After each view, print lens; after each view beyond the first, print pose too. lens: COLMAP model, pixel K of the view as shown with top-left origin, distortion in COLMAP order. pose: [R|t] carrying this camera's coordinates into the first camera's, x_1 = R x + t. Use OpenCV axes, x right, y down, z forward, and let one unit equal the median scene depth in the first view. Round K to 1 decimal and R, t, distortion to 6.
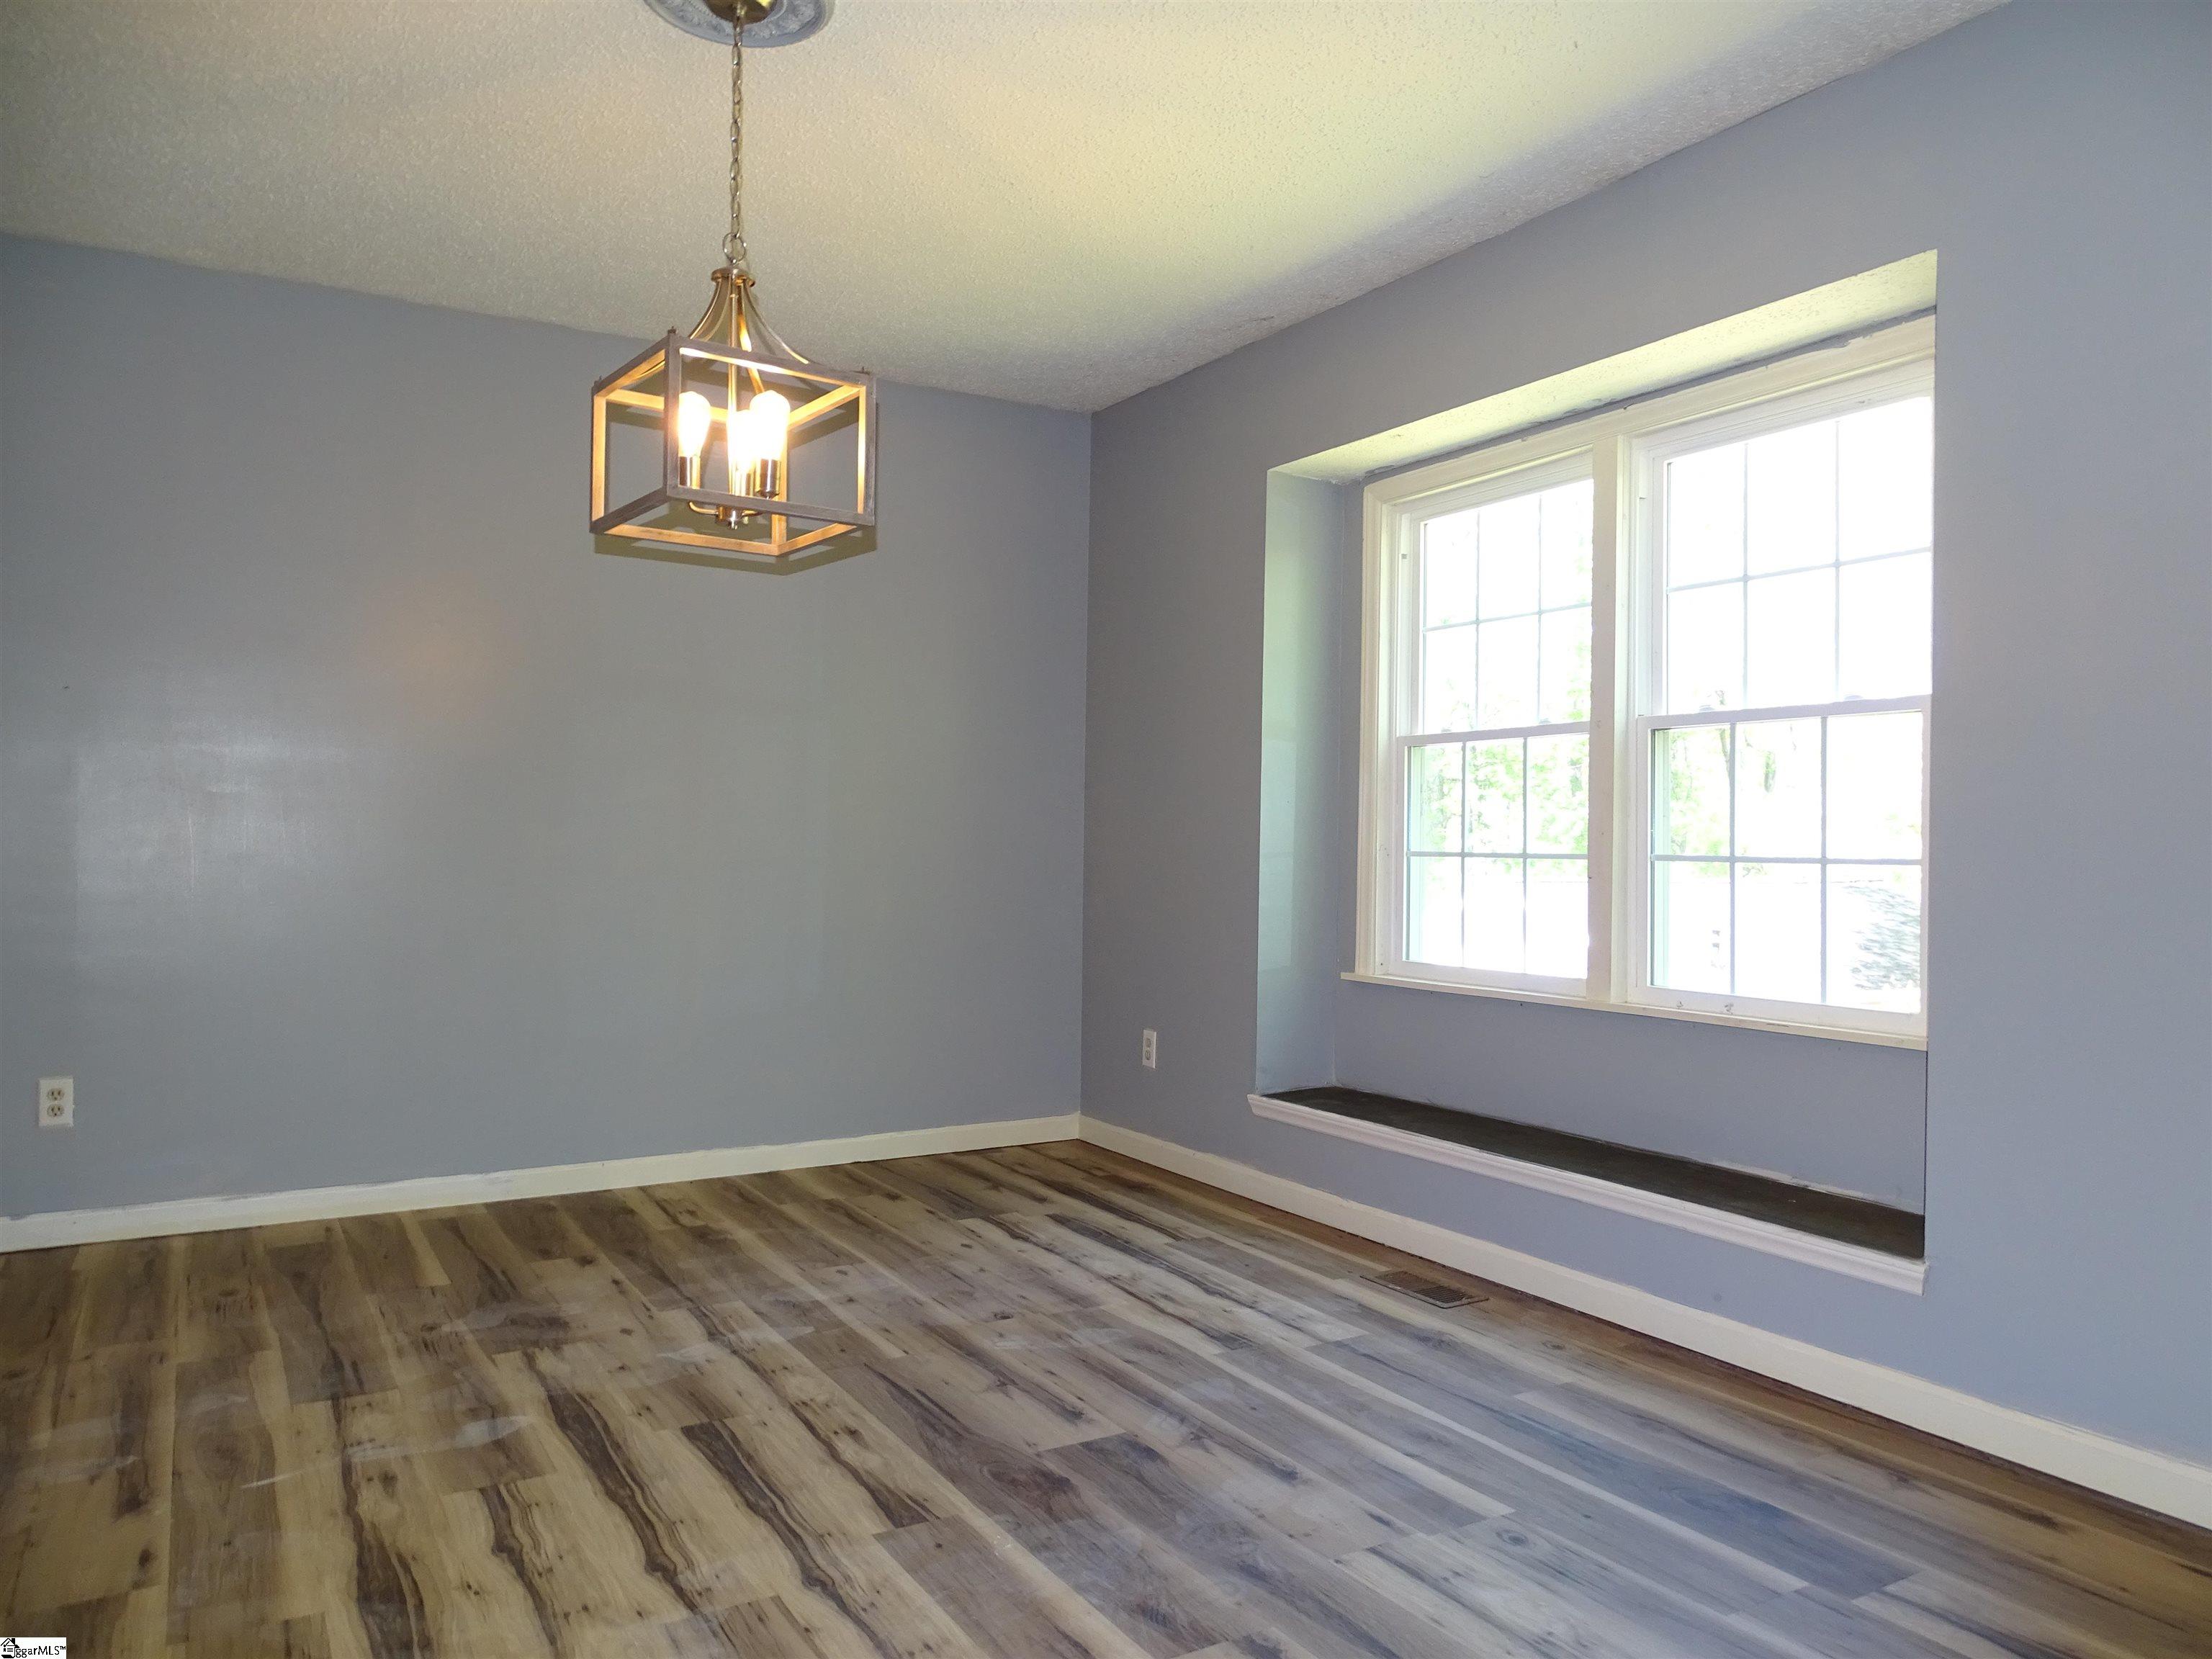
lens RADIAL K [[1581.1, 0, 1122.7], [0, 1581.1, 824.7], [0, 0, 1]] dist [-0.000839, 0.000469]
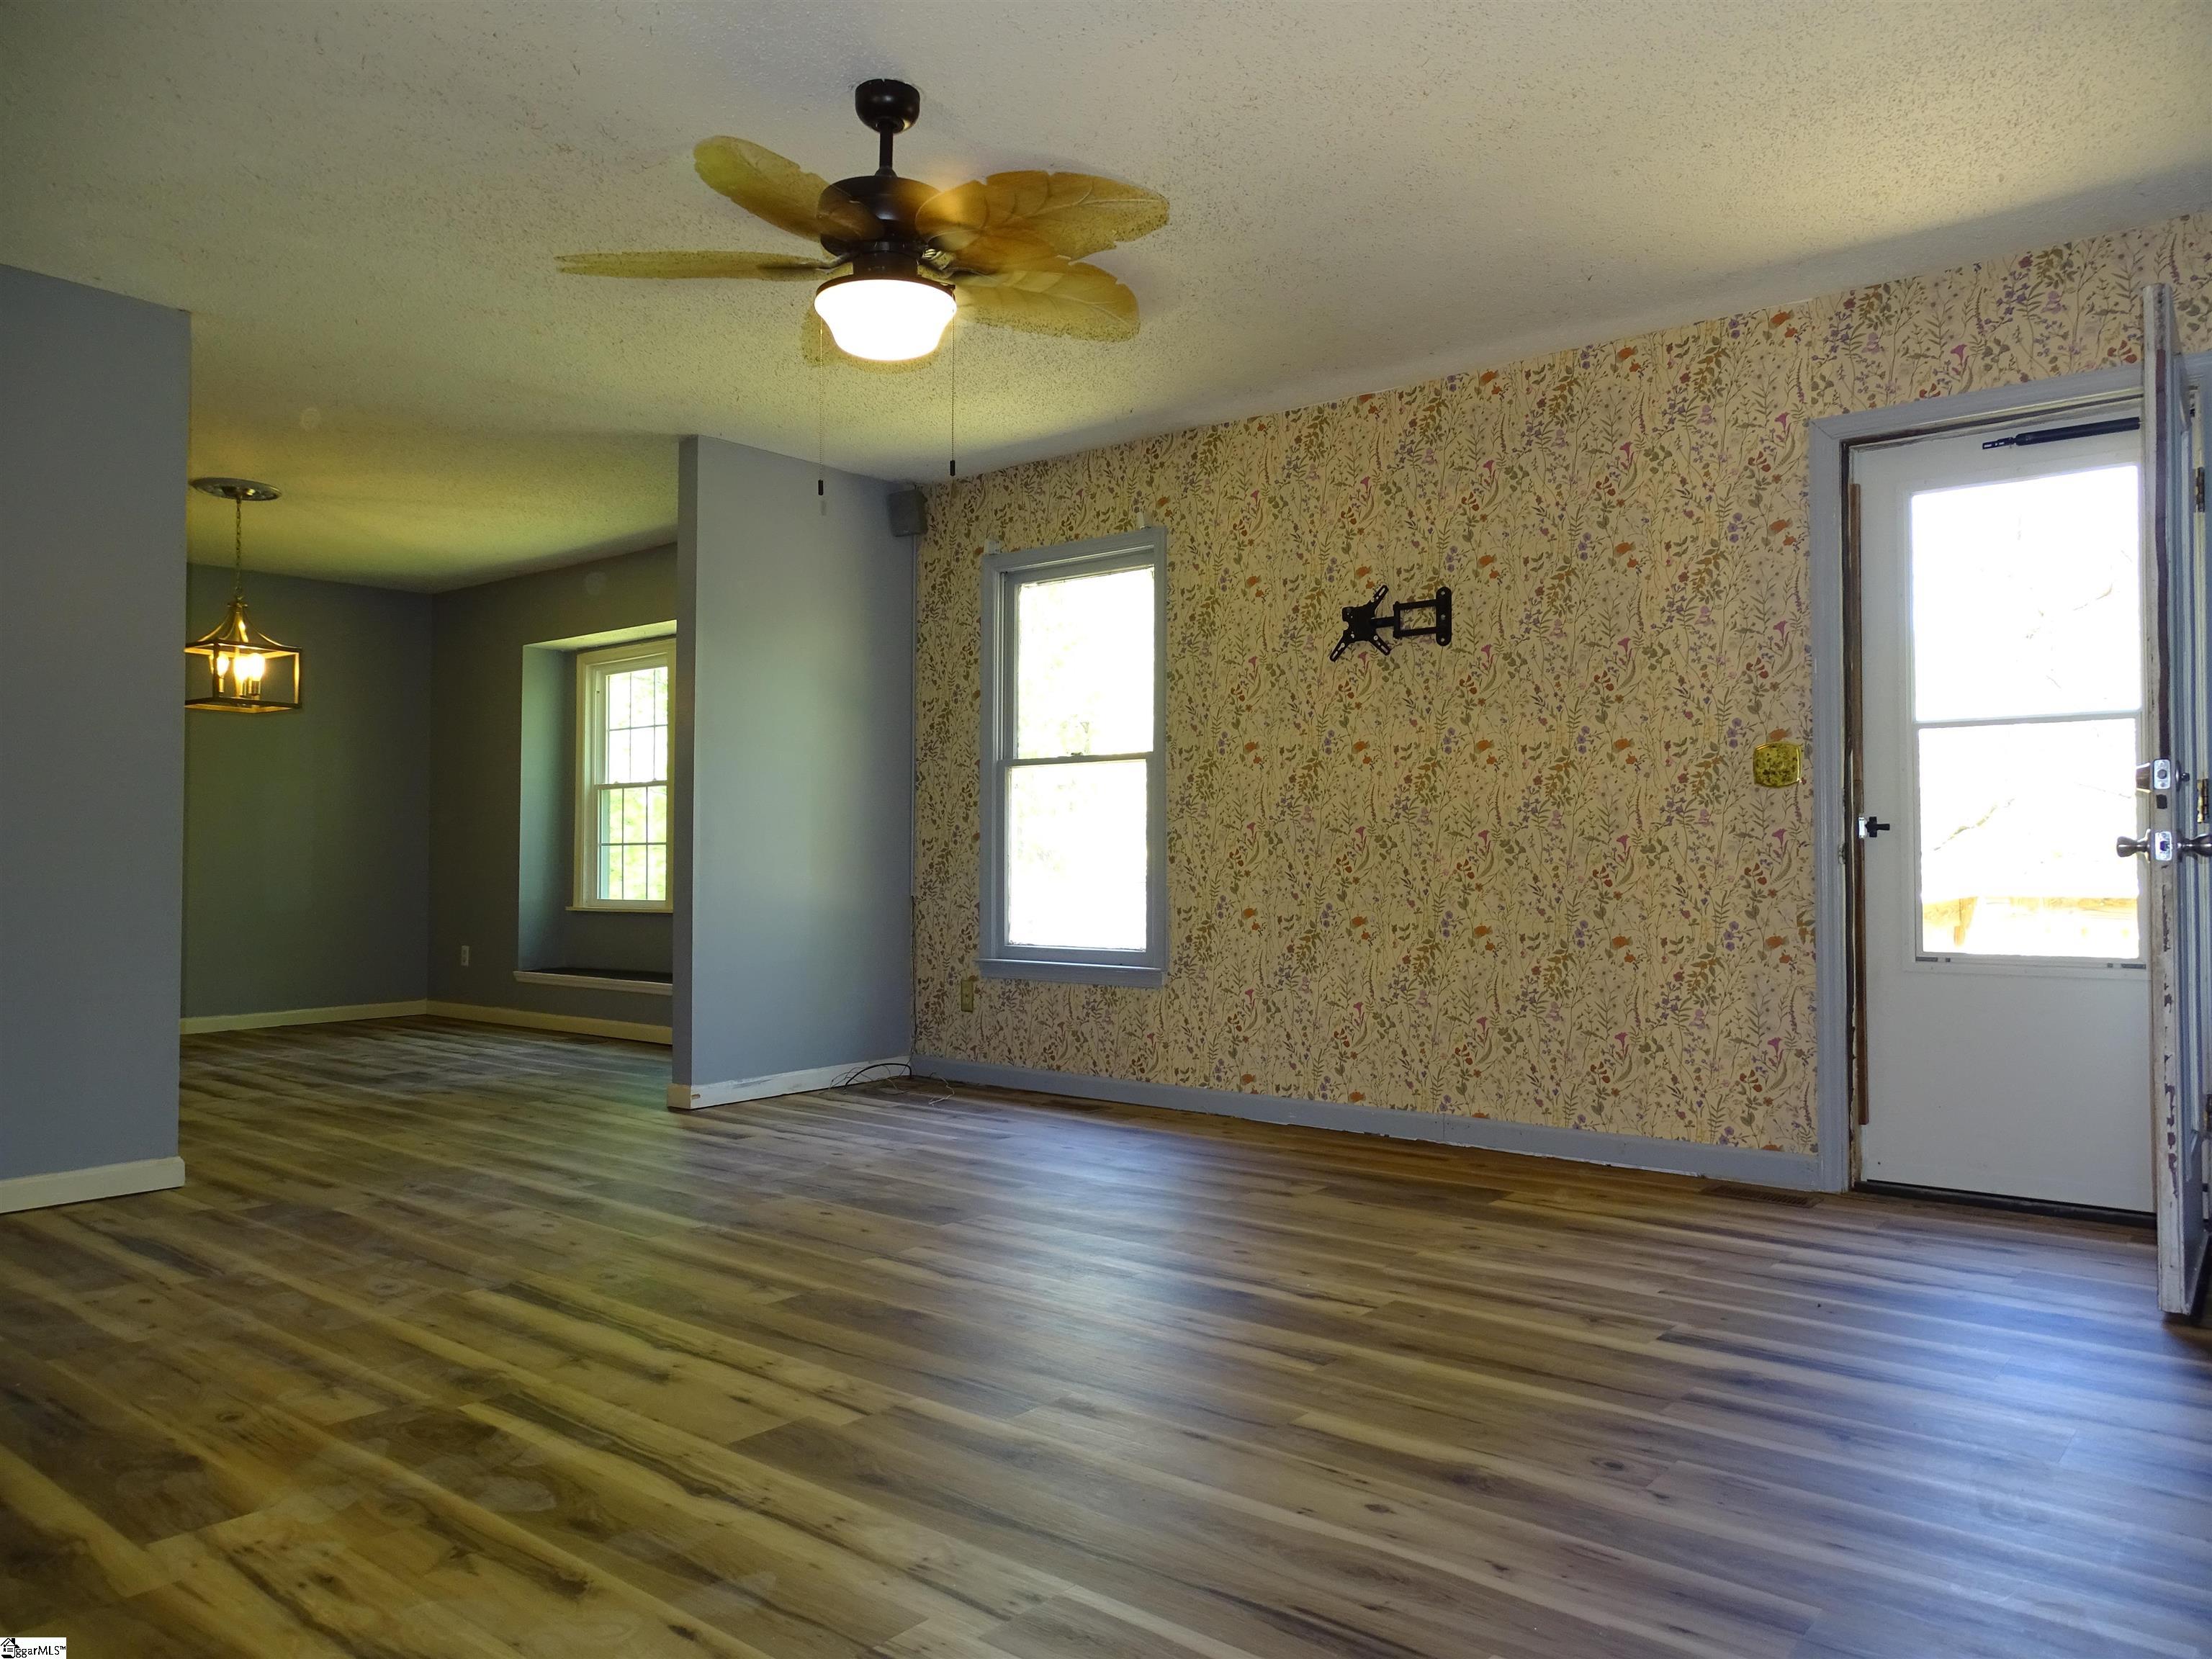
lens RADIAL K [[1581.1, 0, 1118.8], [0, 1581.1, 825.0], [0, 0, 1]] dist [-0.000839, 0.000469]
pose [[0.943303, -0.005457, 0.331889, 0.222169], [0.010274, 0.999866, -0.012759, 0.041693], [-0.331774, 0.015445, 0.943232, -1.701186]]
